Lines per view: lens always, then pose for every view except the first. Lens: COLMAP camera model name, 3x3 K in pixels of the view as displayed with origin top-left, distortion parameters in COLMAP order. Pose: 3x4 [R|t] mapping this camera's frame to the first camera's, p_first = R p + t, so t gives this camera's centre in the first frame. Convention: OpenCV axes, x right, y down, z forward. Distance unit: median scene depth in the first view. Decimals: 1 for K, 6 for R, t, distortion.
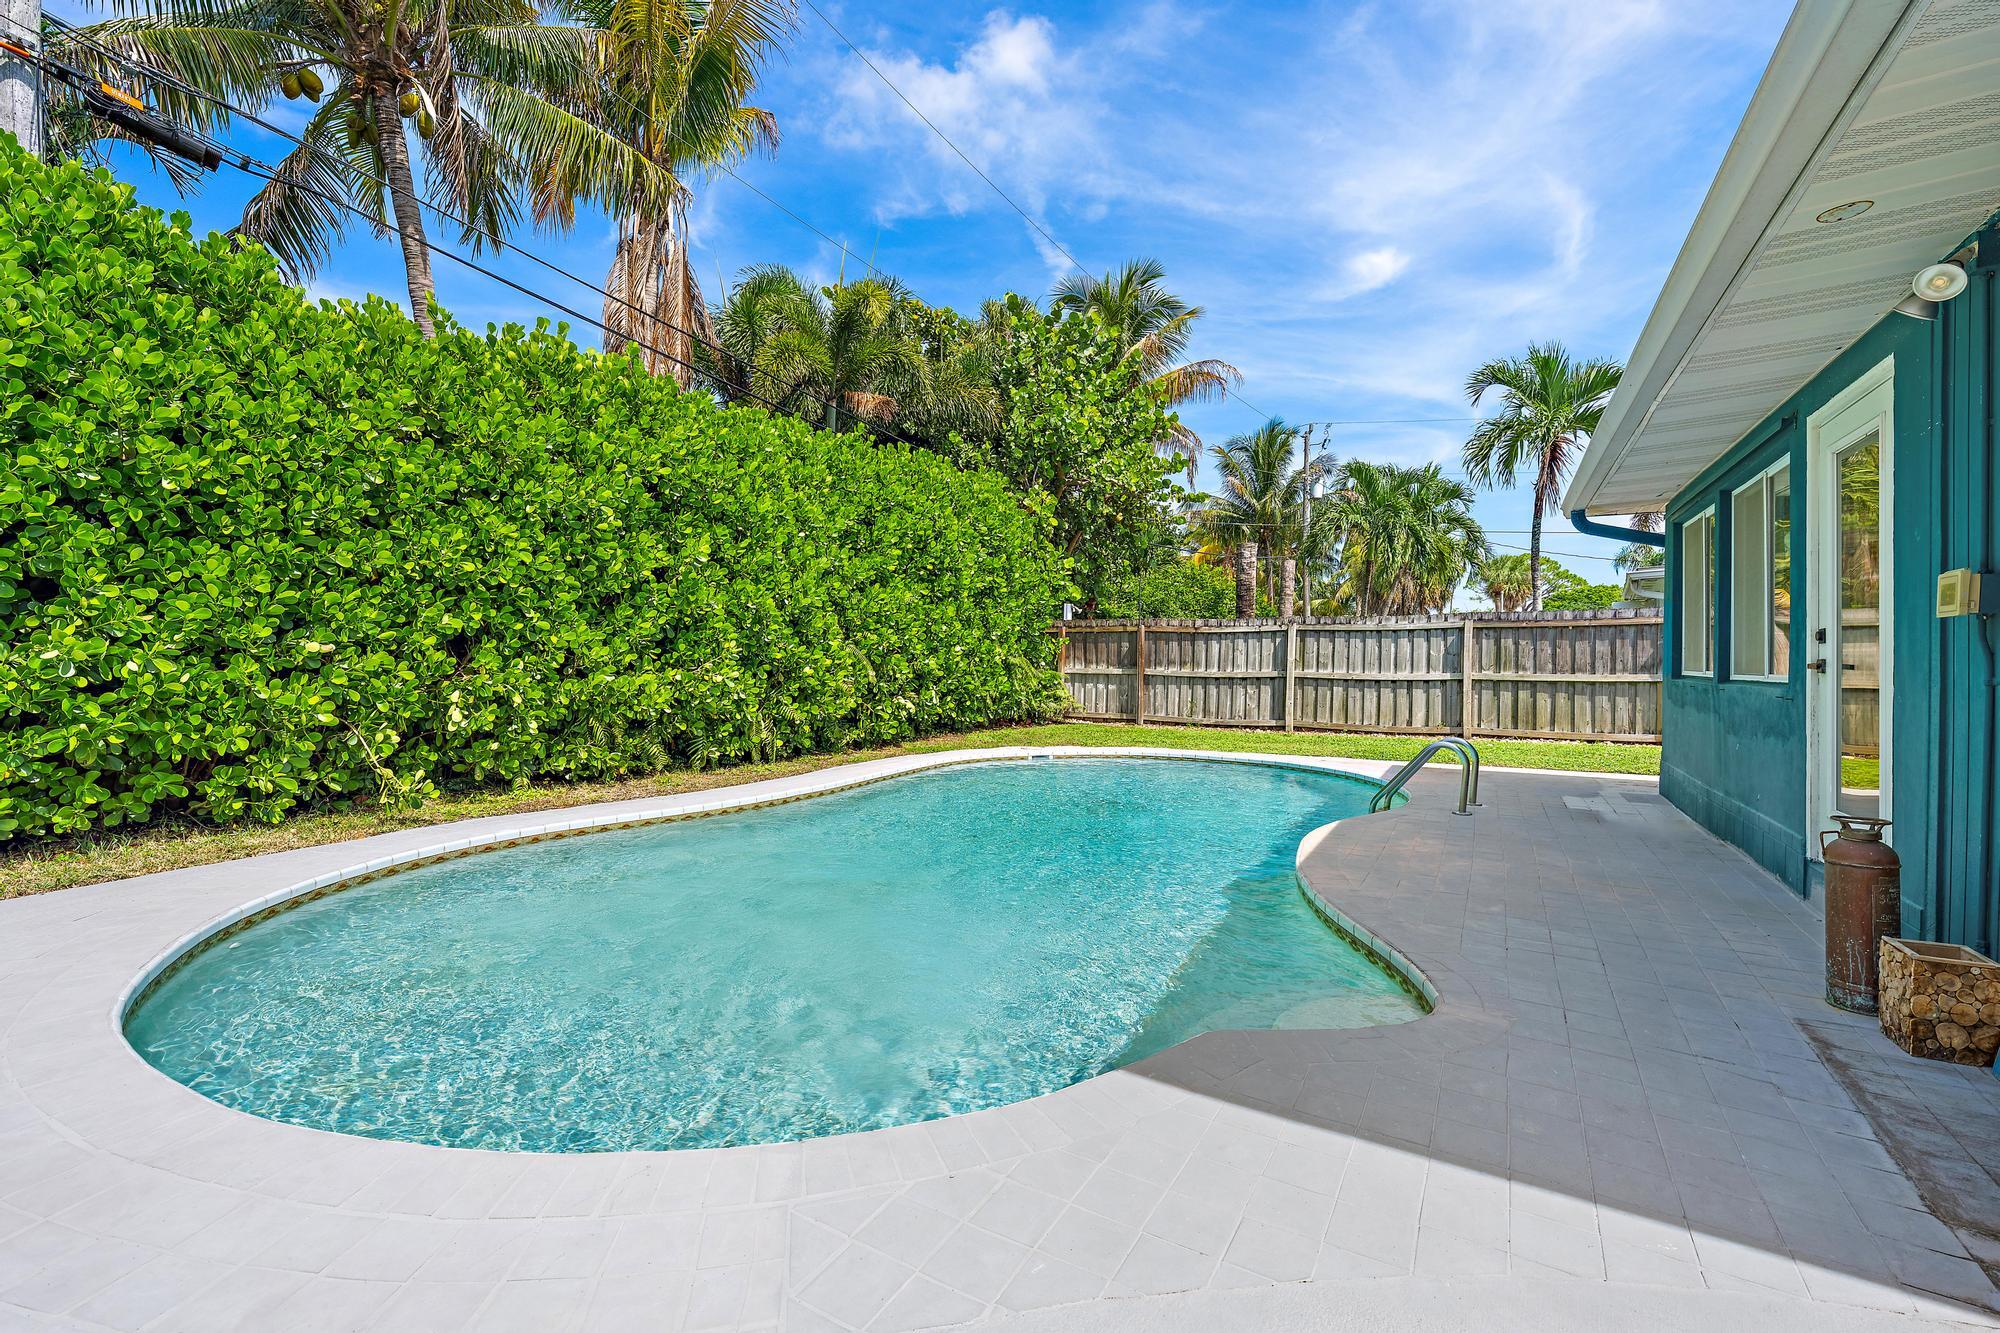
lens RADIAL K [[851.9, 0, 998.9], [0, 851.9, 657.1], [0, 0, 1]] dist [-0.029796, -0.000500]
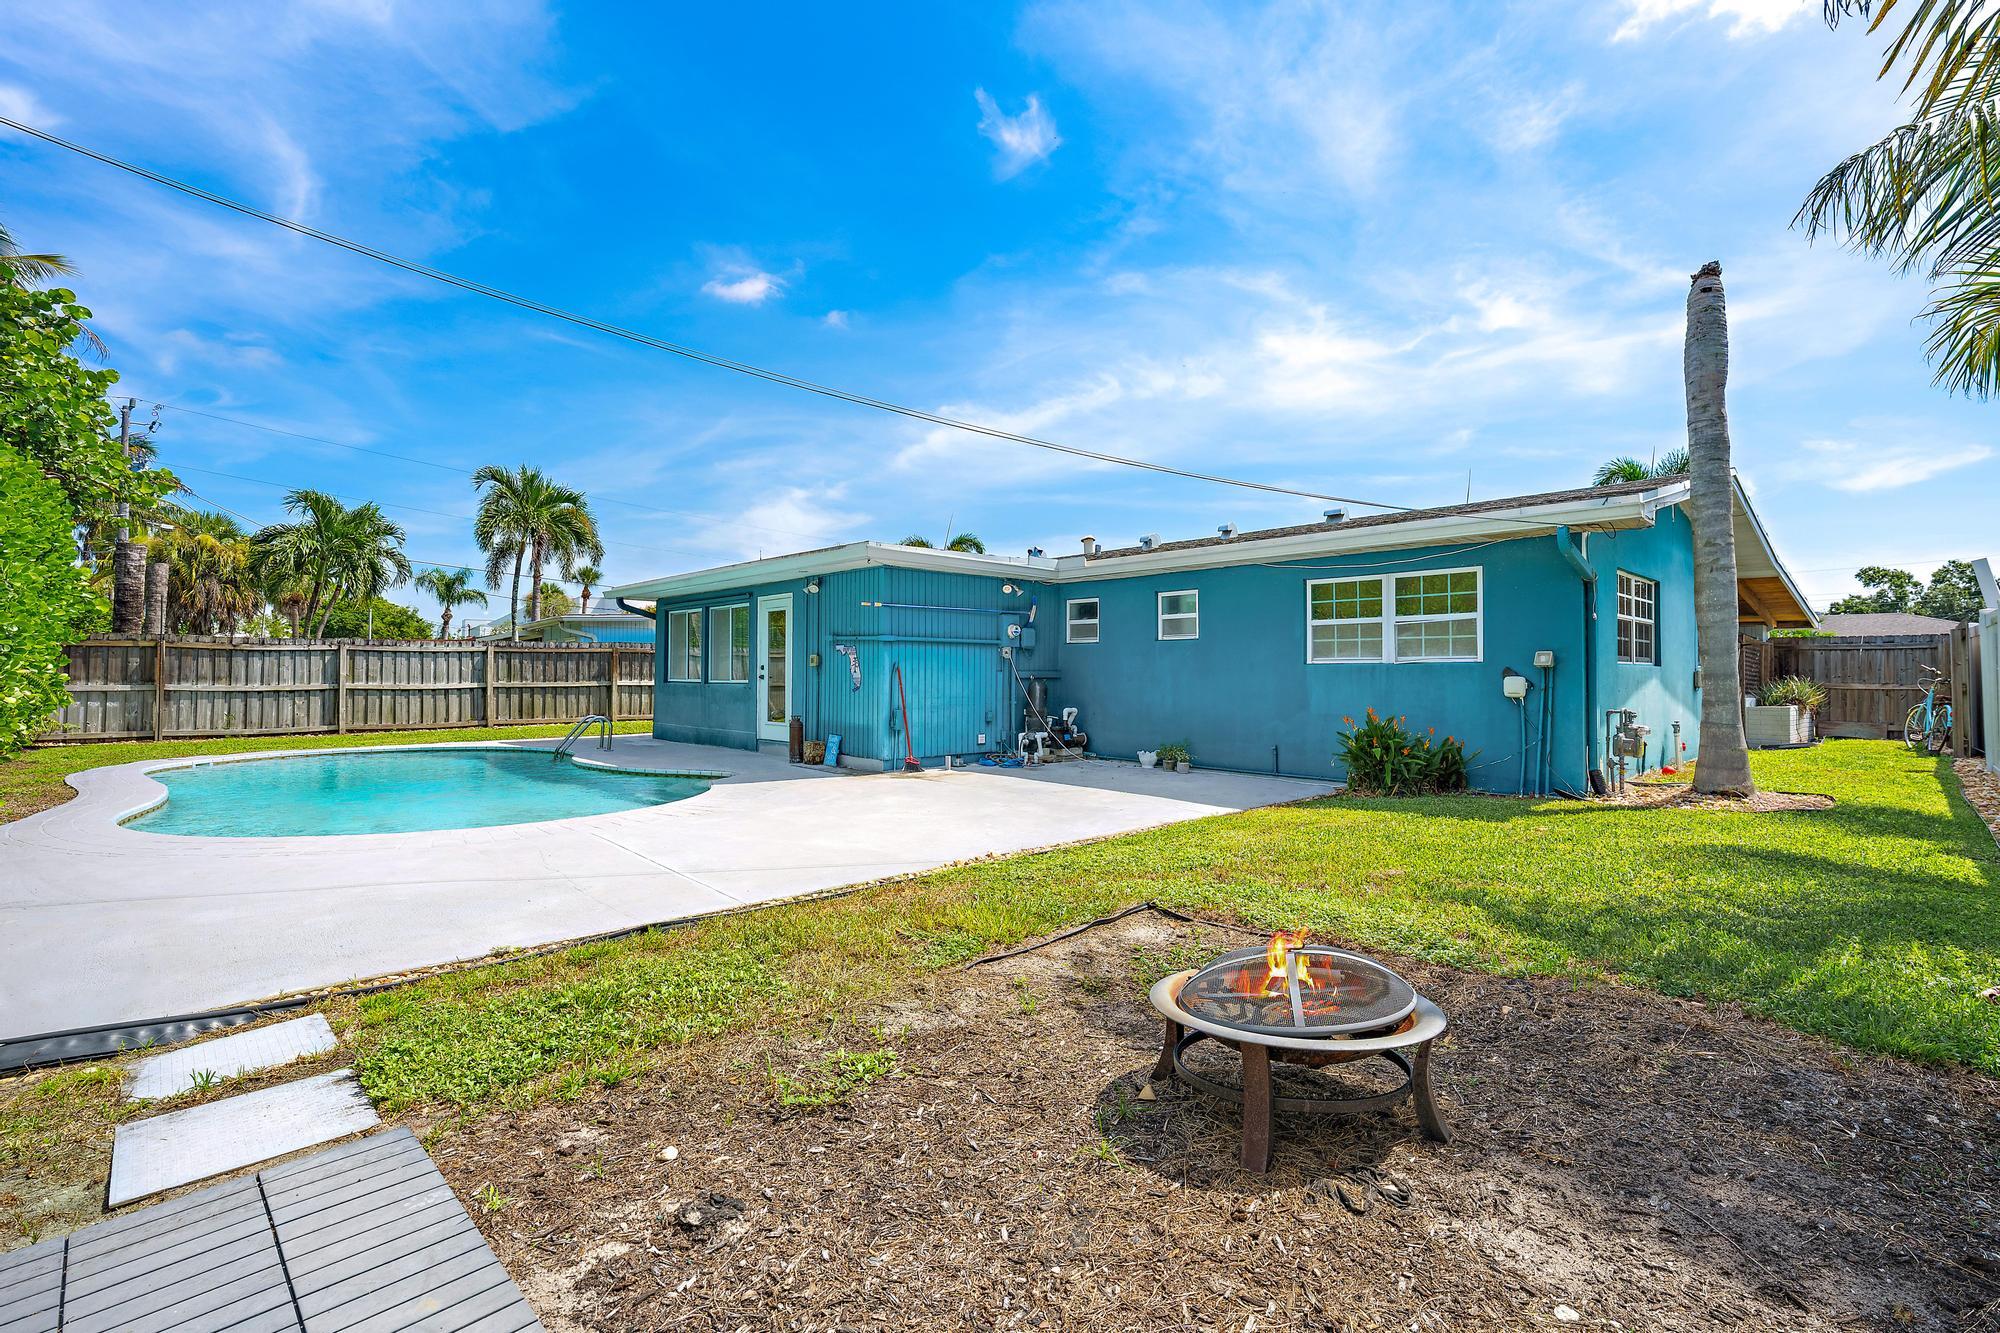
lens RADIAL K [[851.9, 0, 1004.2], [0, 851.9, 670.2], [0, 0, 1]] dist [-0.029796, -0.000500]
pose [[0.264244, -0.004770, 0.964444, -0.565485], [-0.000583, 0.999987, 0.005106, -0.009859], [-0.964456, -0.001911, 0.264238, -0.222862]]
